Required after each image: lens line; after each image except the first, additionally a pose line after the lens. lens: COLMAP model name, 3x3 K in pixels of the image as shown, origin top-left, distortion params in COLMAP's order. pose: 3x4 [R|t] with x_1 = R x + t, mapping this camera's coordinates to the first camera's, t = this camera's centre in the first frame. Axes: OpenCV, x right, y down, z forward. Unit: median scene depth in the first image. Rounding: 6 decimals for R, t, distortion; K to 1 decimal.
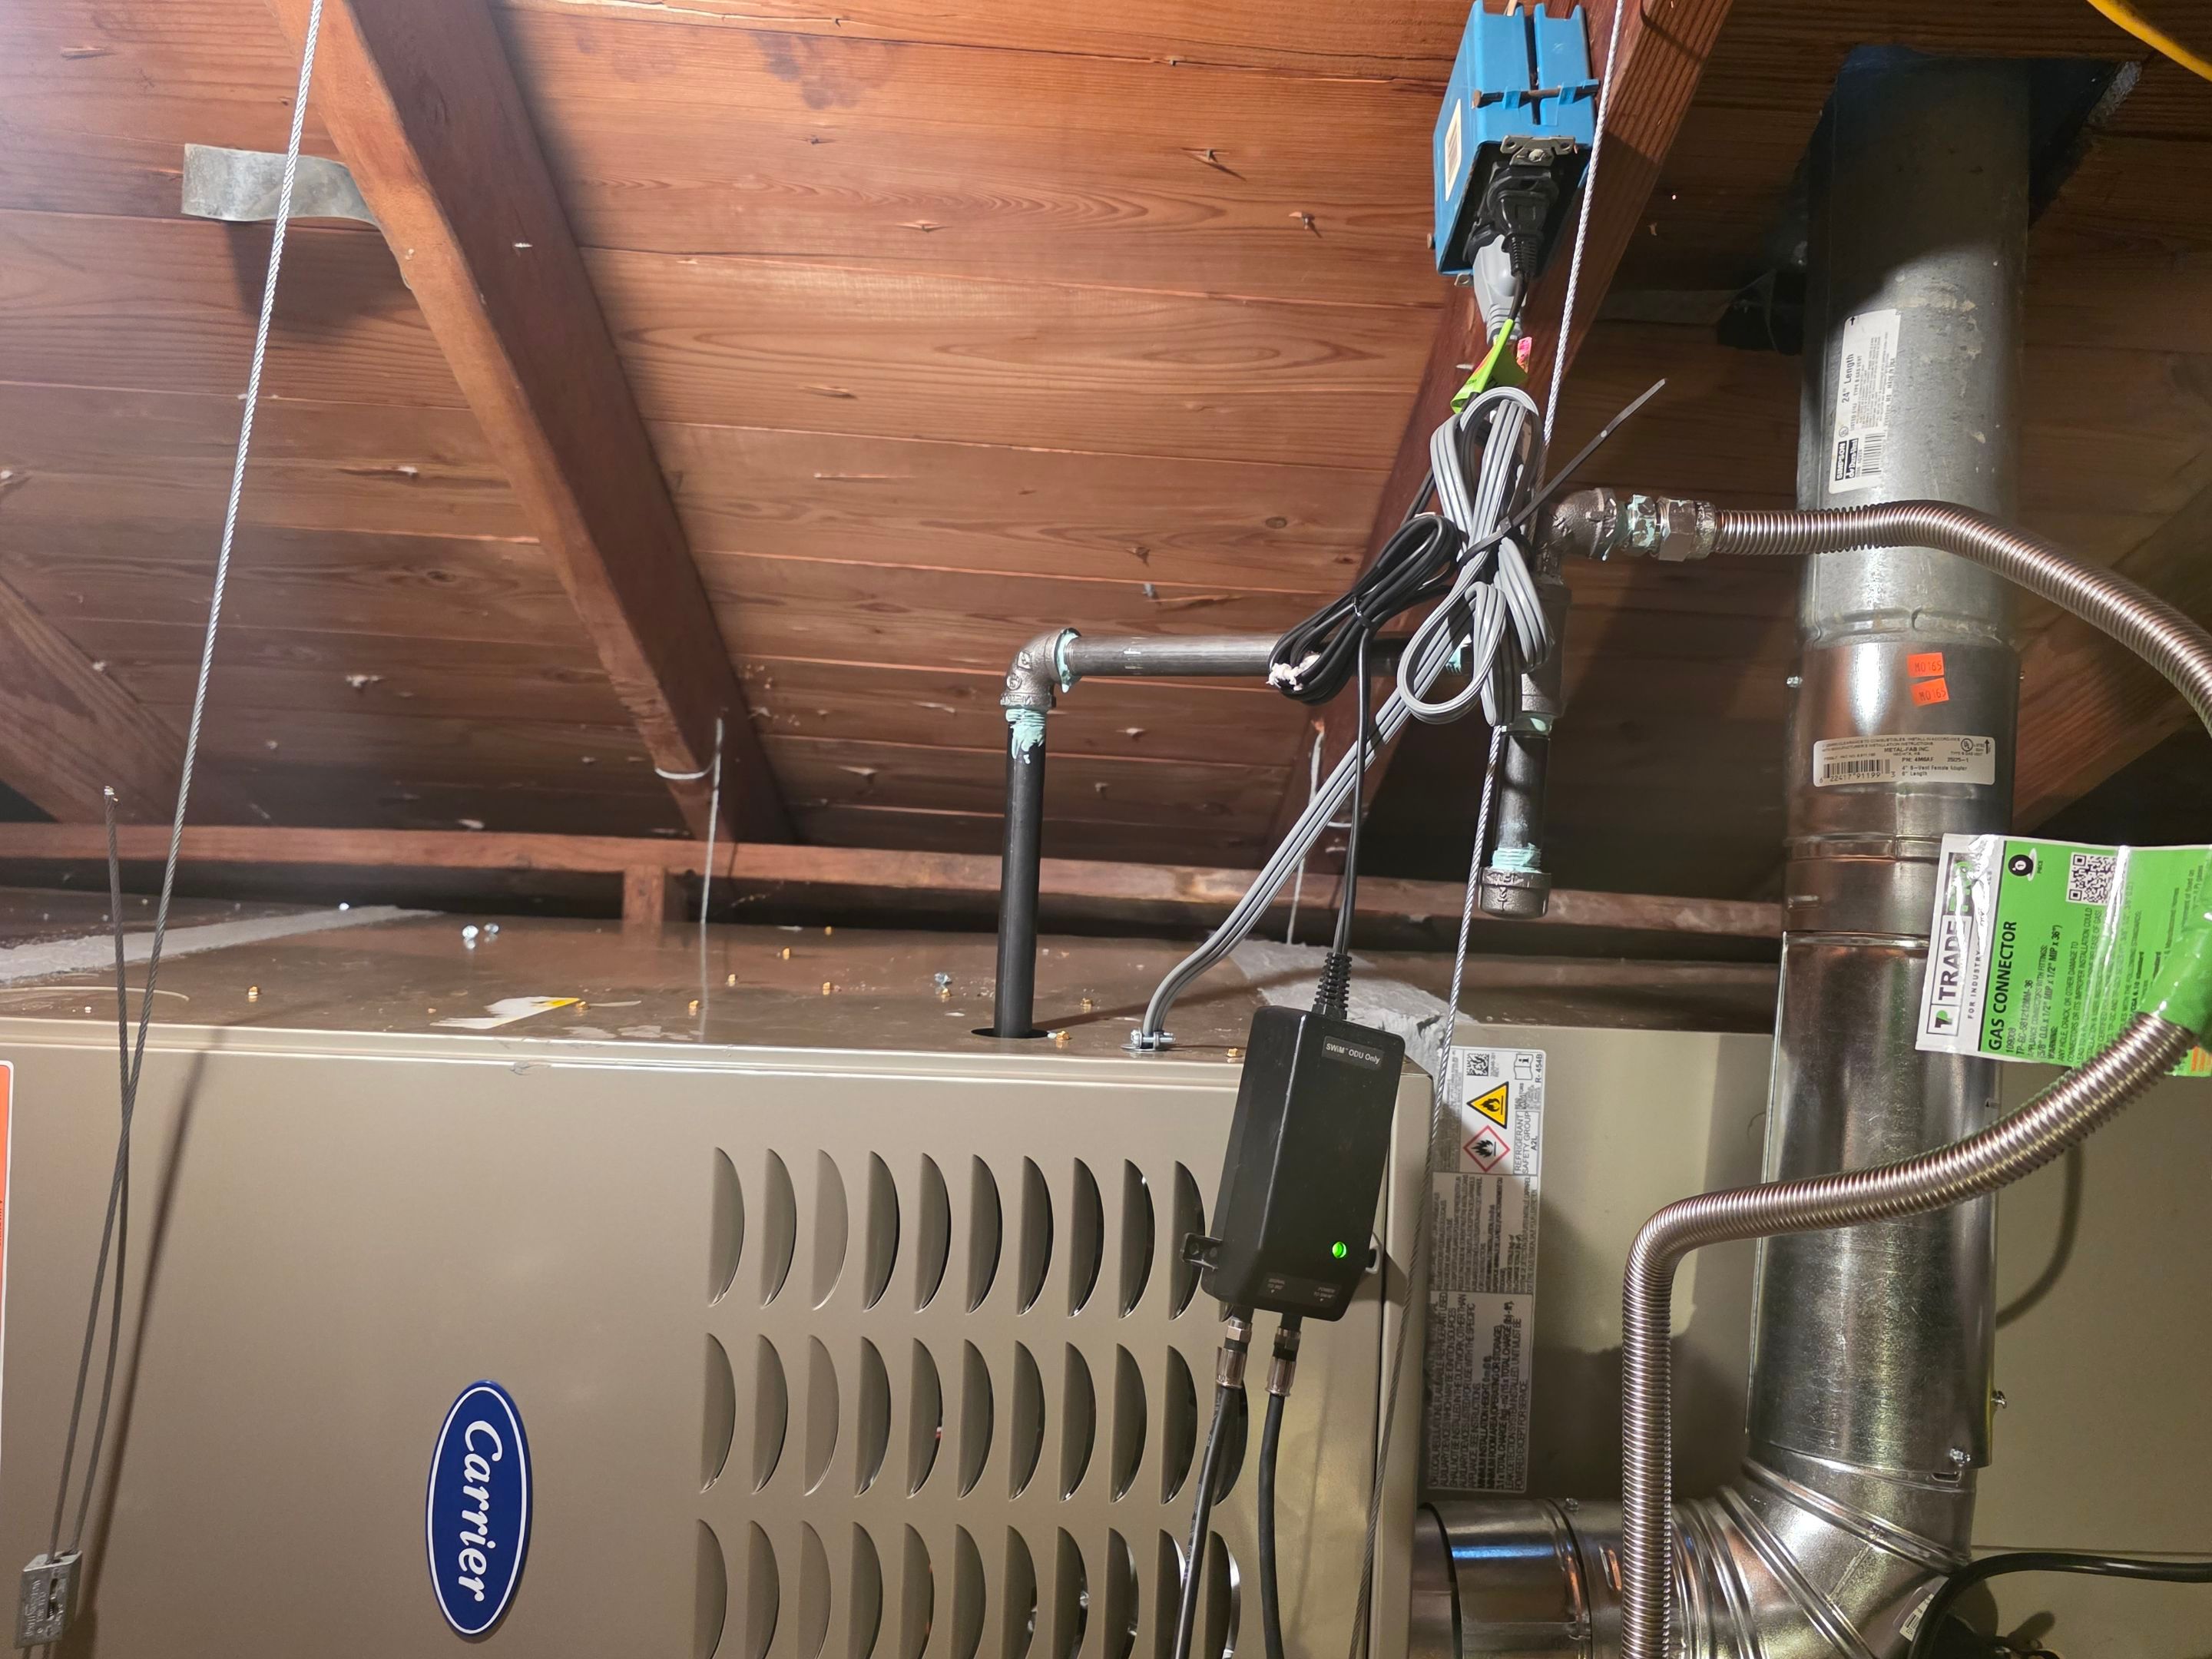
lens RADIAL K [[1770.6, 0, 1126.4], [0, 1770.6, 897.1], [0, 0, 1]] dist [0.049573, -0.064769]
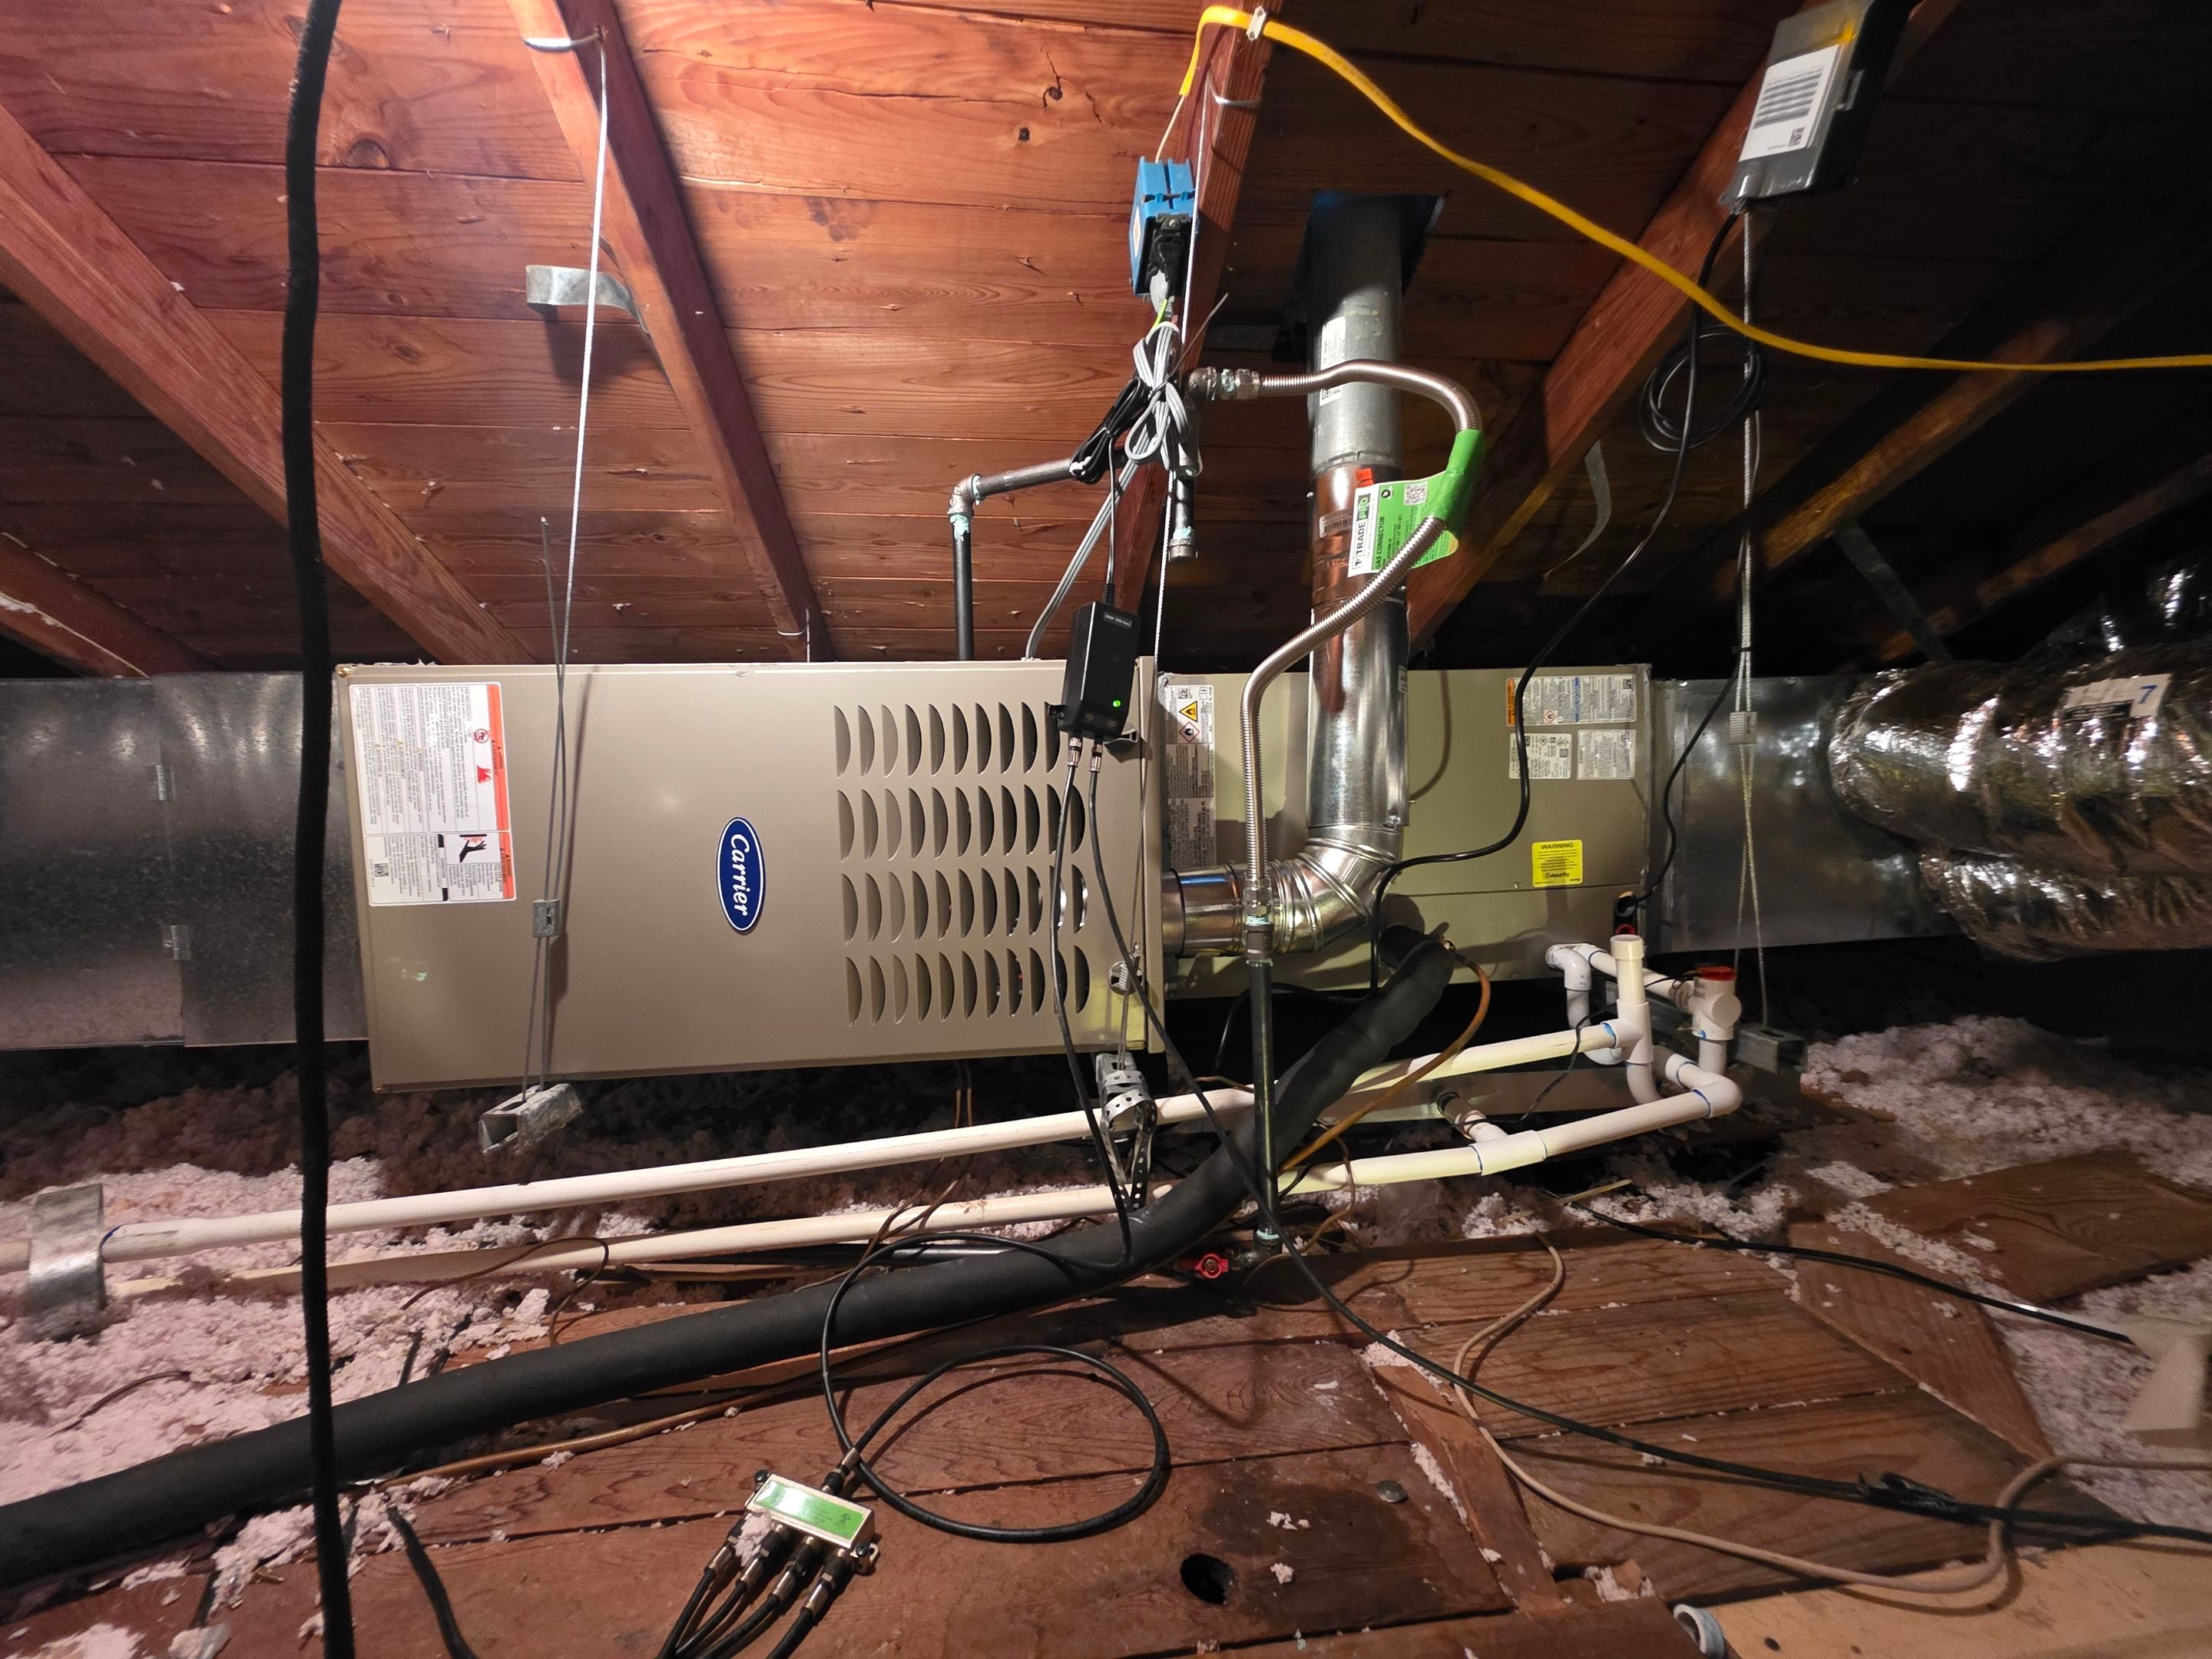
lens RADIAL K [[916.3, 0, 1093.7], [0, 916.3, 821.1], [0, 0, 1]] dist [-0.000388, 0.000780]
pose [[0.994302, -0.075883, 0.074868, -0.006310], [0.071655, 0.995763, 0.057628, 0.177620], [-0.078924, -0.051935, 0.995527, -0.116117]]
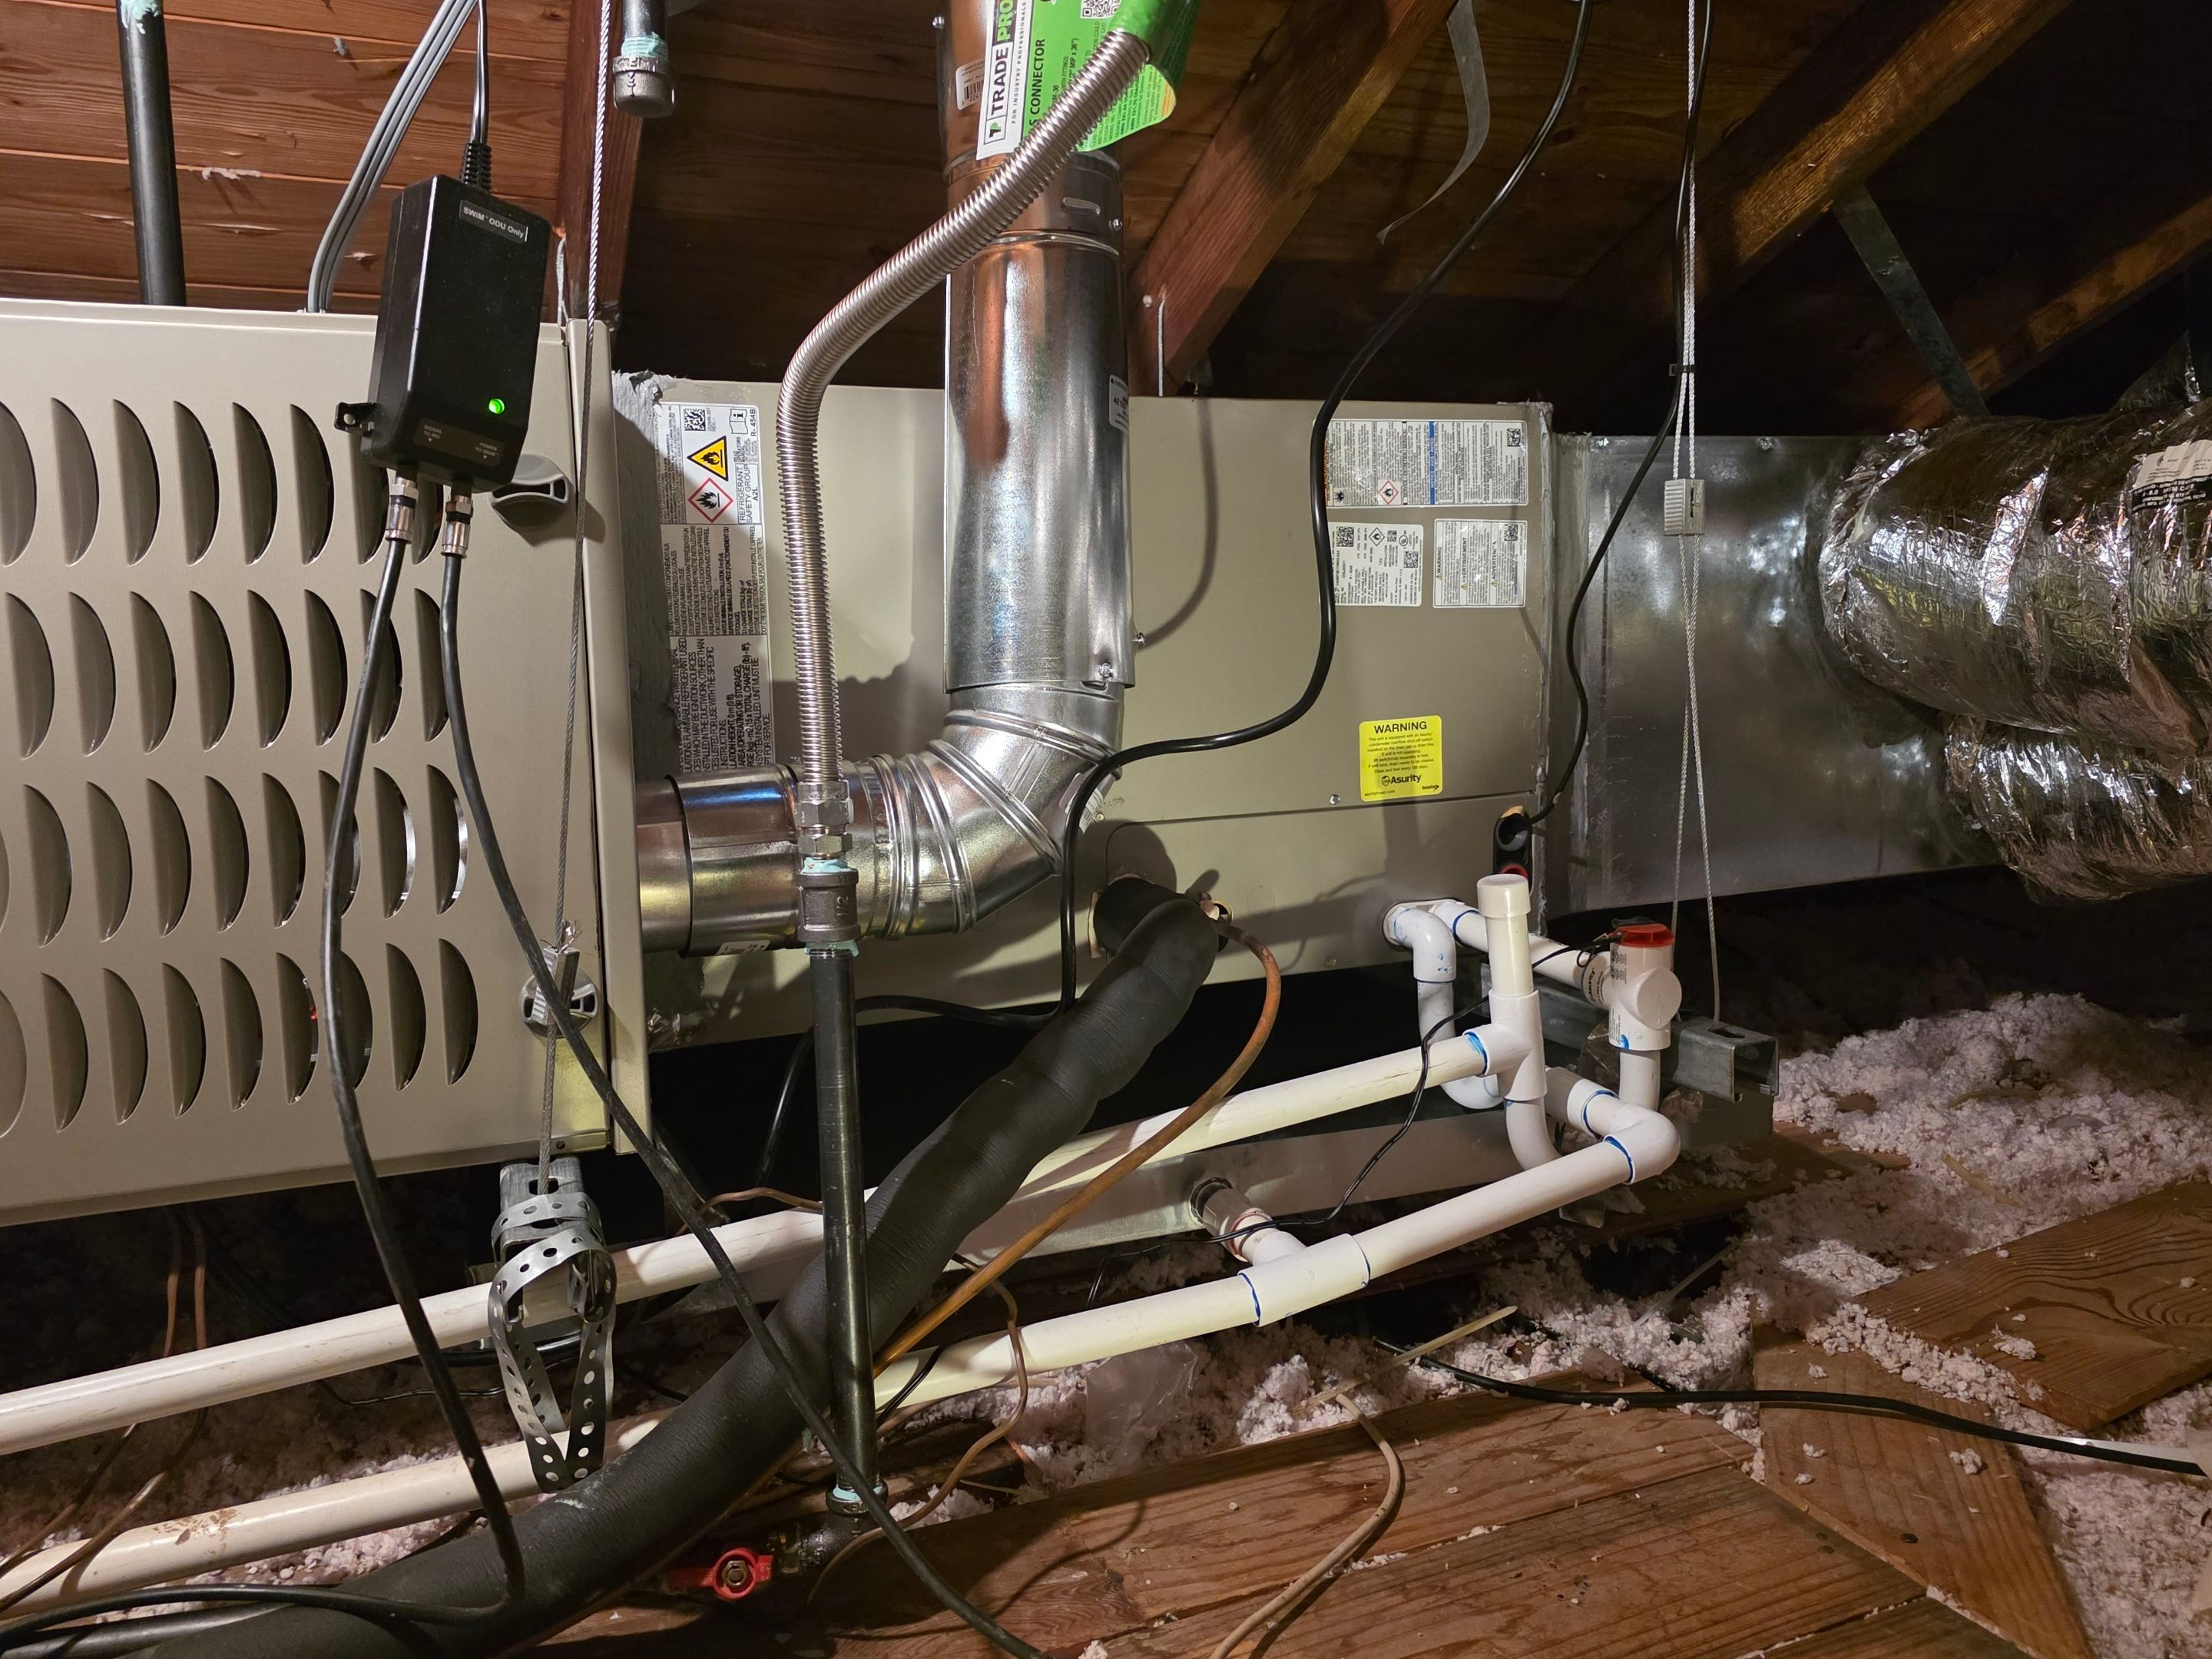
lens RADIAL K [[1733.3, 0, 1141.6], [0, 1733.3, 785.7], [0, 0, 1]] dist [0.062838, -0.057617]
pose [[0.927833, -0.100856, 0.359100, 0.050044], [0.063177, 0.991333, 0.115189, 0.207671], [-0.367605, -0.084189, 0.926163, -0.078488]]
